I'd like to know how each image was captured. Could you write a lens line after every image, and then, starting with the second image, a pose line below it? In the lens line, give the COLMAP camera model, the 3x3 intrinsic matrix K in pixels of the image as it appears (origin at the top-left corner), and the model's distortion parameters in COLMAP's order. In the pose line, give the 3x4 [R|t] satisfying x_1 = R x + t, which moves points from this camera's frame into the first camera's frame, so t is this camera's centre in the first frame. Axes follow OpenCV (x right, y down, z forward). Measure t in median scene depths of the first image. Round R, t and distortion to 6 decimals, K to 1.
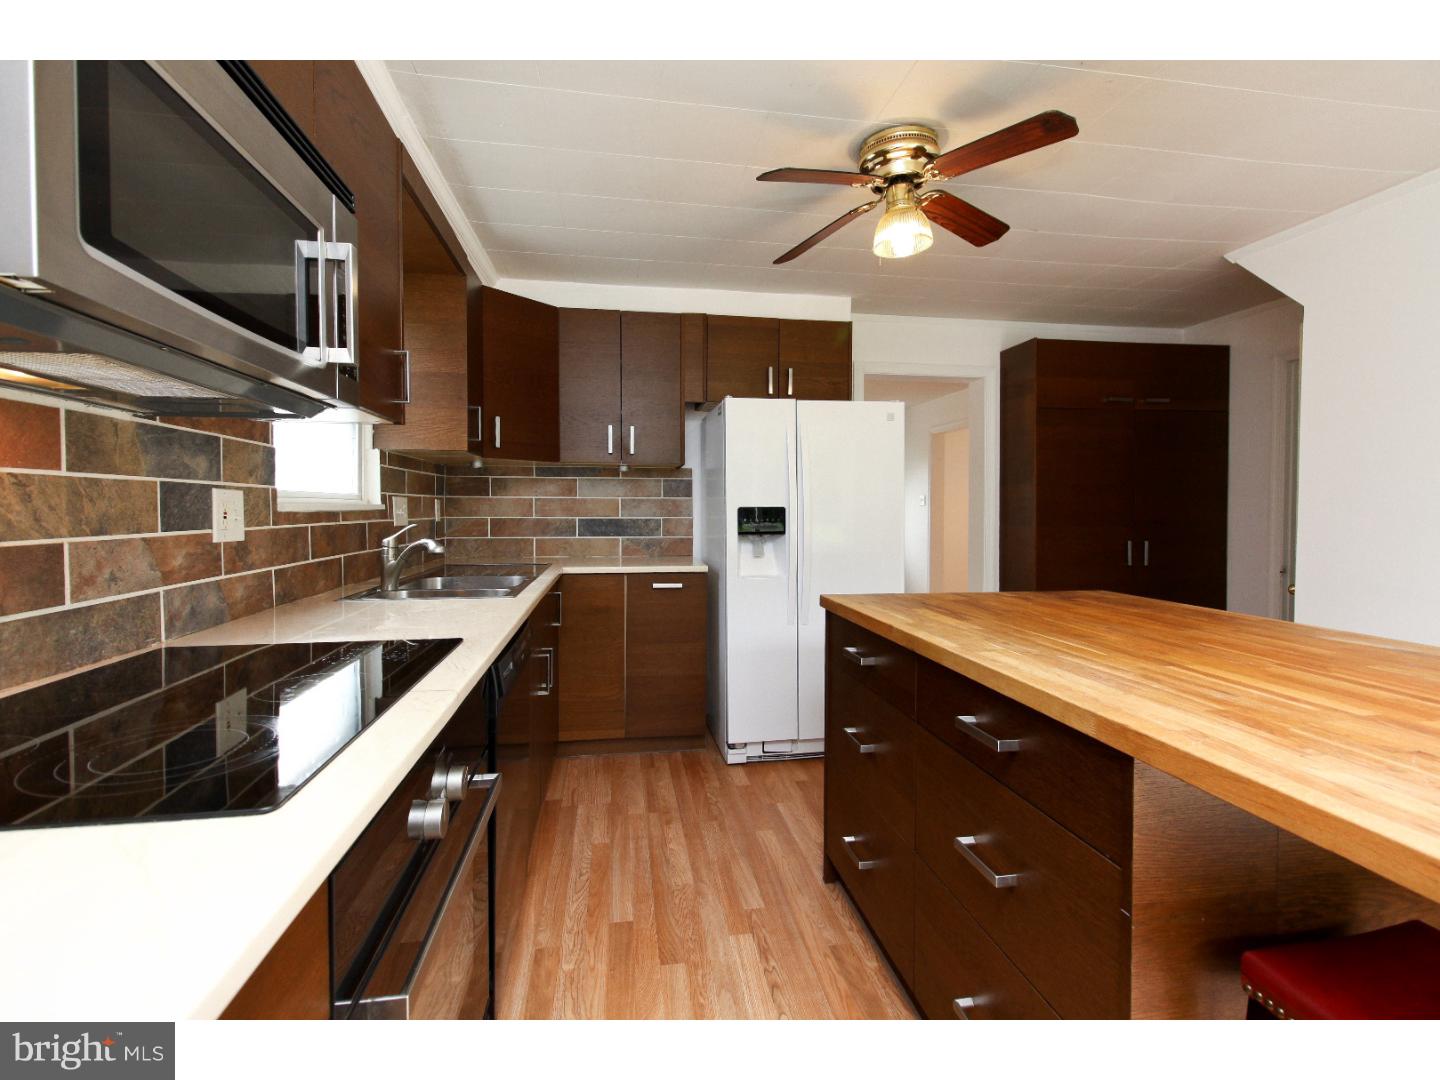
lens RADIAL K [[659.7, 0, 720.4], [0, 659.7, 528.1], [0, 0, 1]] dist [0.014413, -0.003081]
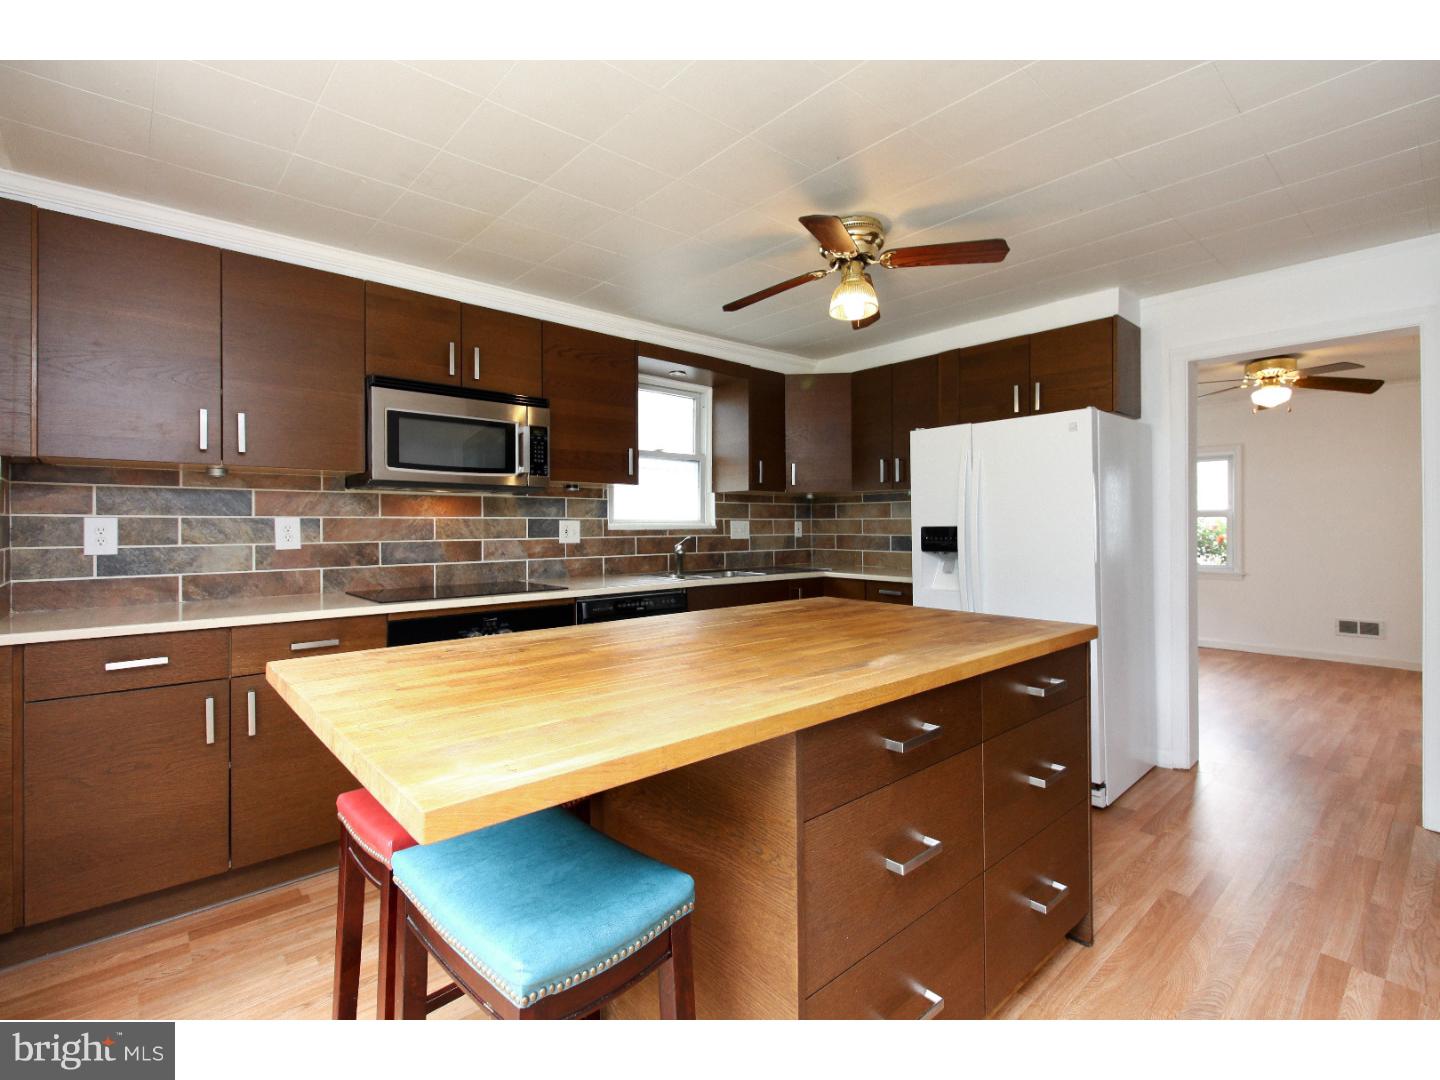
lens RADIAL K [[659.7, 0, 726.6], [0, 659.7, 528.1], [0, 0, 1]] dist [0.014413, -0.003081]
pose [[0.548594, -0.000692, -0.836088, 0.883075], [-0.021612, 0.999654, -0.015008, -0.005418], [0.835809, 0.026303, 0.548389, 0.117814]]
